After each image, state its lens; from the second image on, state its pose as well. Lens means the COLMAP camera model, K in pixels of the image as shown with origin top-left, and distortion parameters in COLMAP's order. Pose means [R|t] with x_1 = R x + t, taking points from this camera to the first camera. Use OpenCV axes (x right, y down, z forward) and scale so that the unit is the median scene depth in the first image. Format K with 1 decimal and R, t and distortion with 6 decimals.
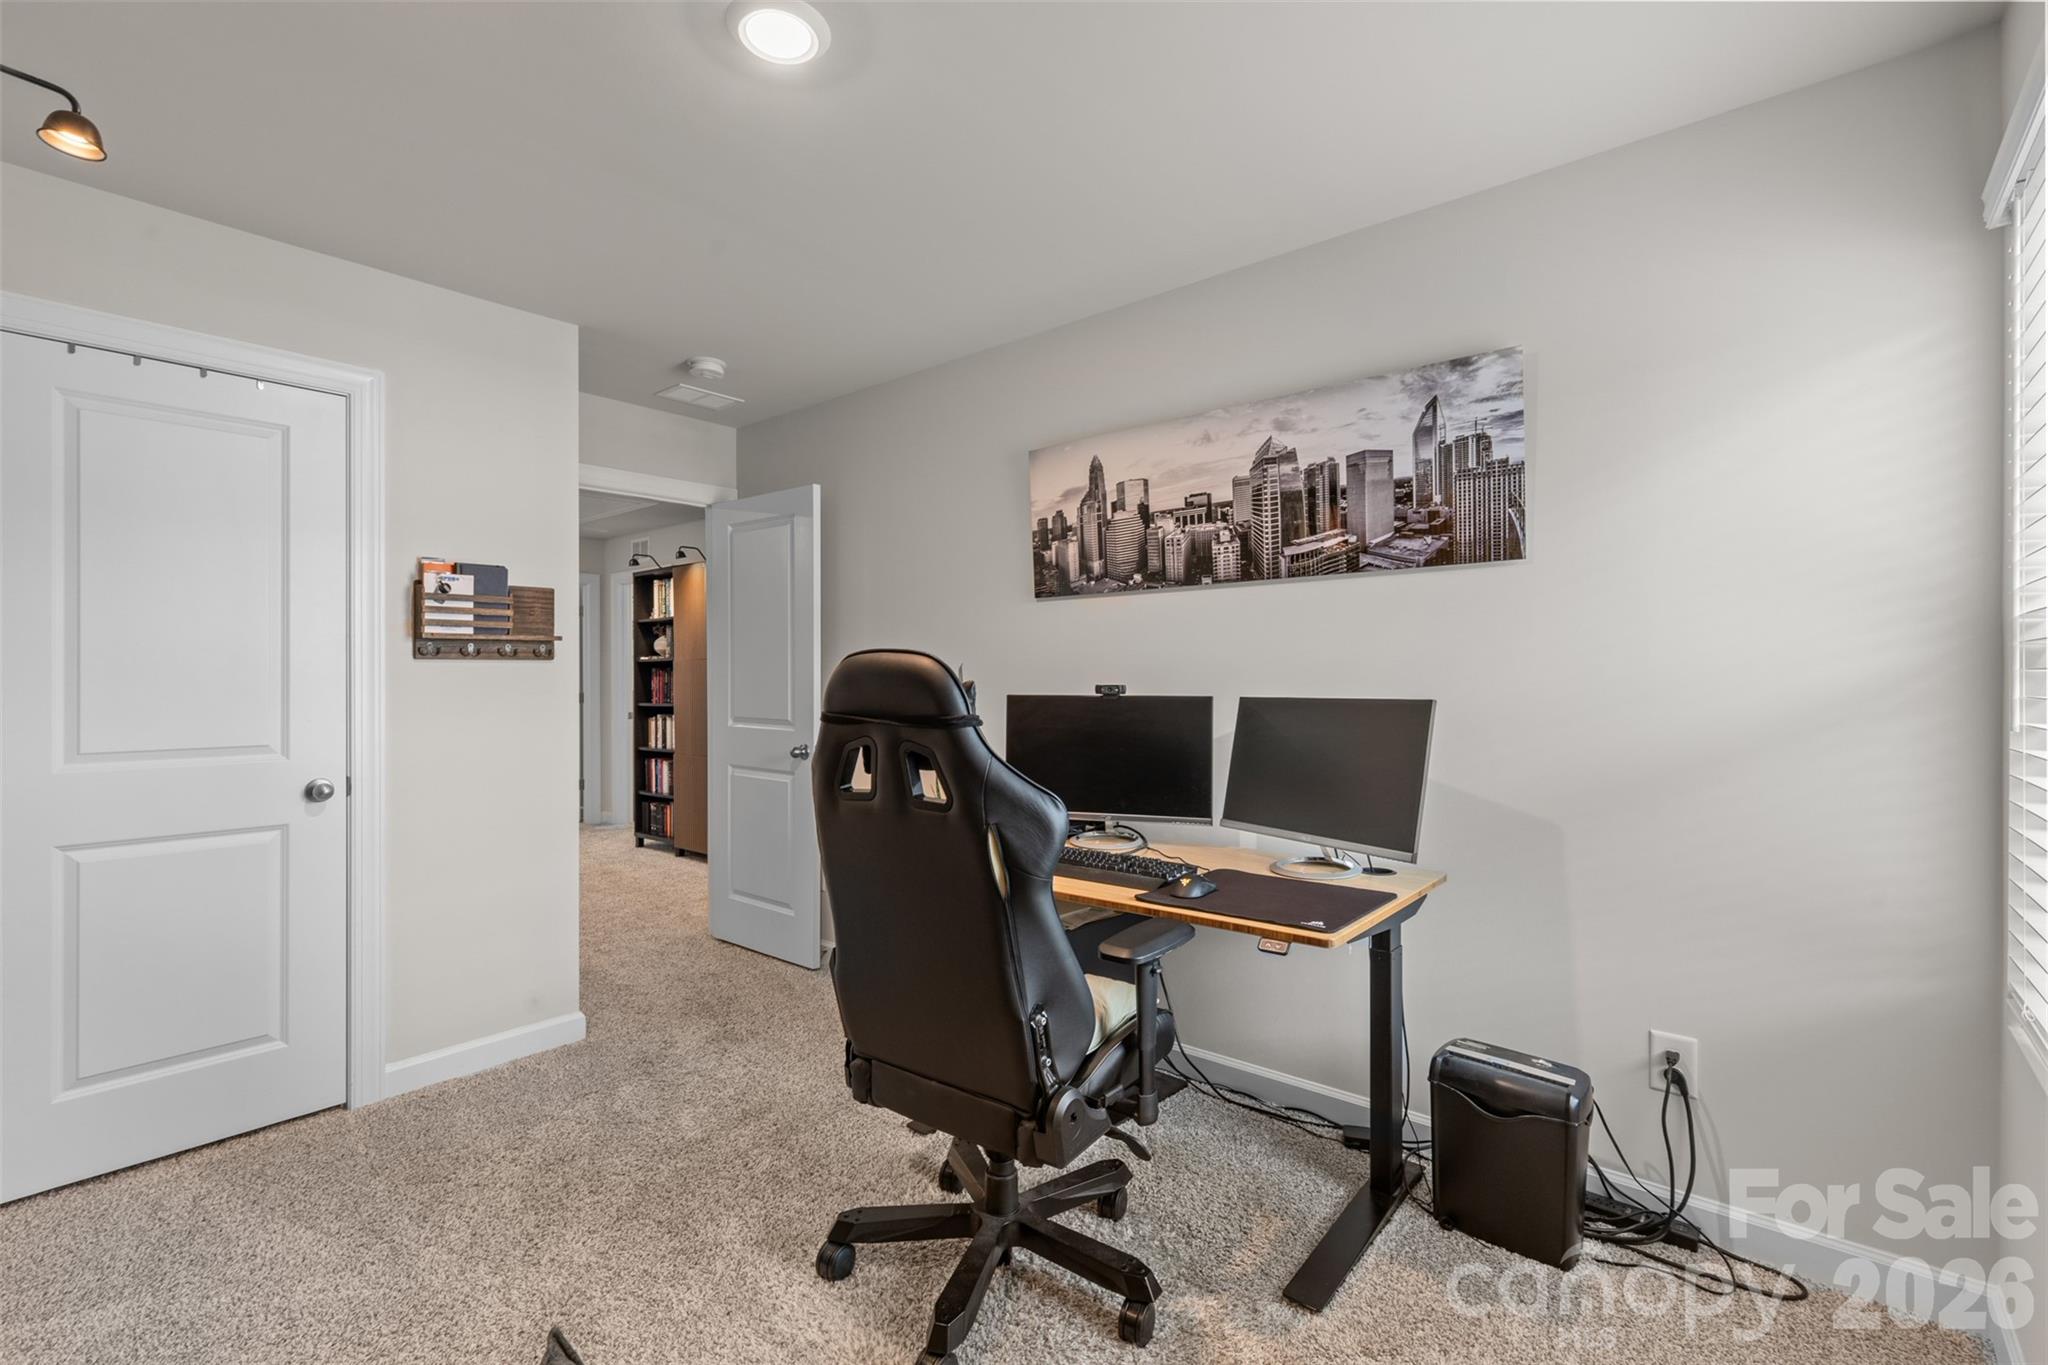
lens RADIAL K [[930.6, 0, 1036.2], [0, 930.6, 680.7], [0, 0, 1]] dist [0.003649, 0.000077]
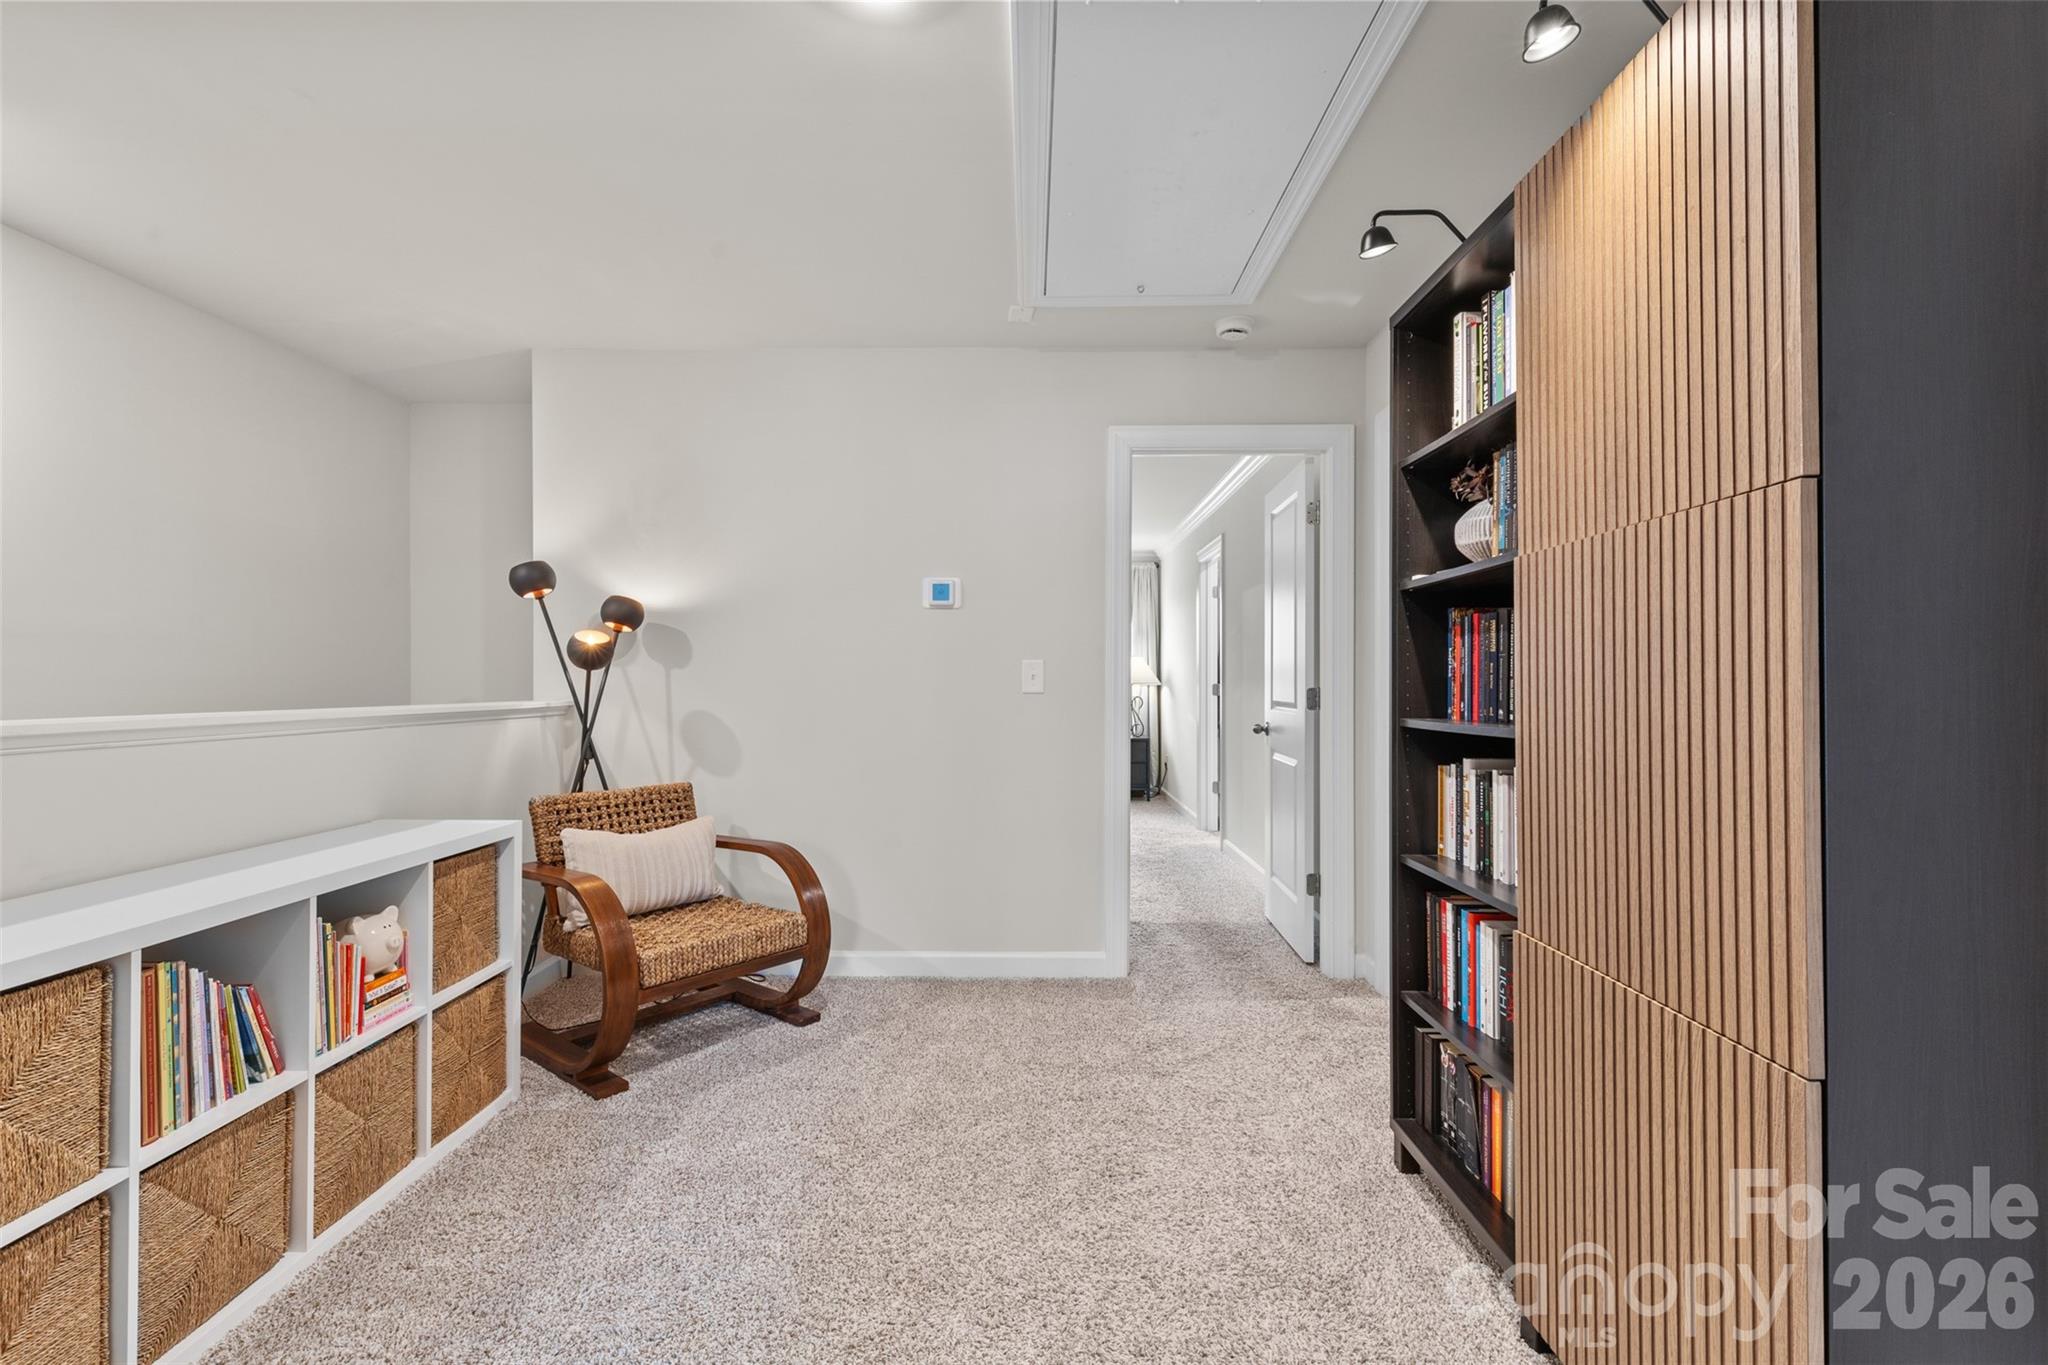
lens RADIAL K [[930.6, 0, 1036.4], [0, 930.6, 675.1], [0, 0, 1]] dist [0.003649, 0.000077]
pose [[0.647248, 0.002608, -0.762275, -0.265655], [-0.002491, 0.999996, 0.001306, 0.008984], [0.762276, 0.001054, 0.647252, 0.697747]]
